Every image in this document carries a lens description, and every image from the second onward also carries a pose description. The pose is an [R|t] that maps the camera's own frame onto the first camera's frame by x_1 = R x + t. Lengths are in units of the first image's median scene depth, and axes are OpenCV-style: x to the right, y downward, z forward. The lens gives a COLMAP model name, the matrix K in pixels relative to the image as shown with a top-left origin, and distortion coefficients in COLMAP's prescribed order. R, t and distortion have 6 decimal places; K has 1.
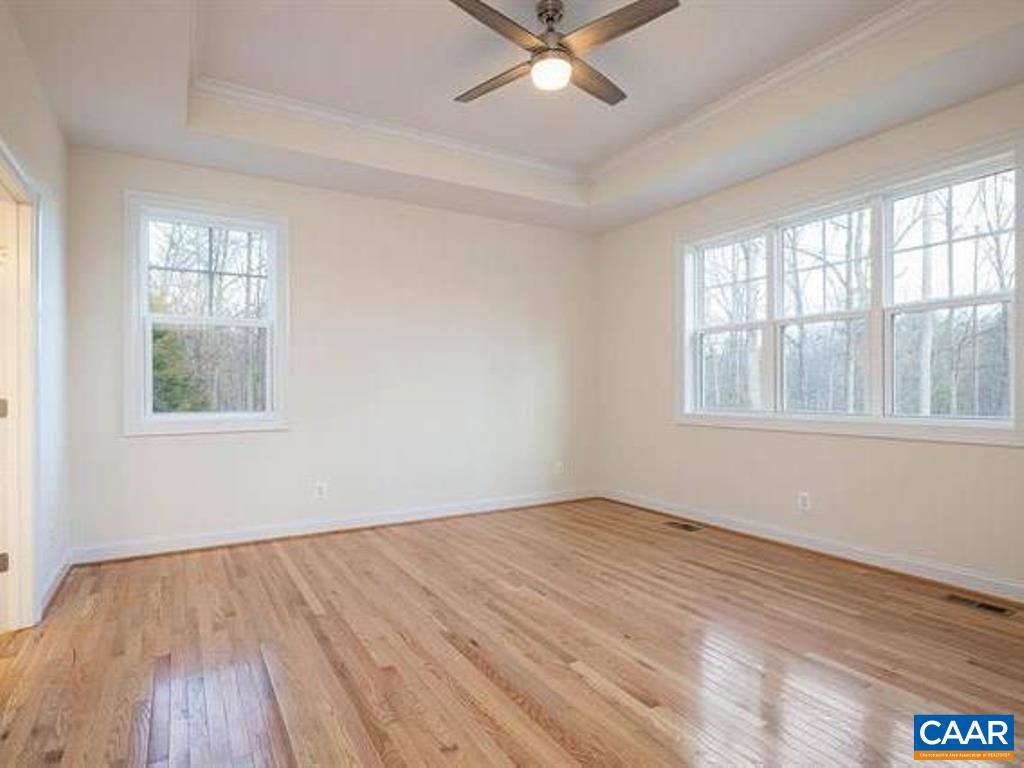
lens RADIAL K [[572.6, 0, 509.8], [0, 572.6, 378.4], [0, 0, 1]] dist [-0.001174, 0.000263]
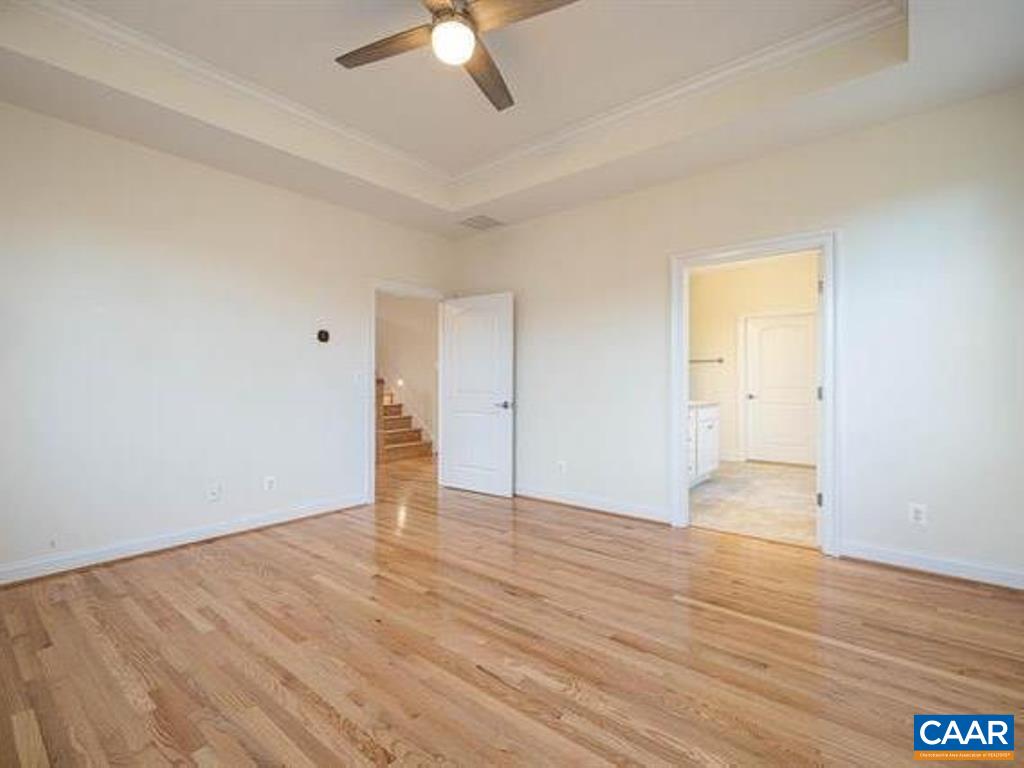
lens RADIAL K [[478.7, 0, 512.0], [0, 478.7, 384.0], [0, 0, 1]] dist [-0.000852, 0.000277]
pose [[-0.941486, 0.004593, -0.337019, 0.247935], [0.008040, 0.999929, -0.008833, 0.025181], [0.336955, -0.011026, -0.941456, 1.763669]]
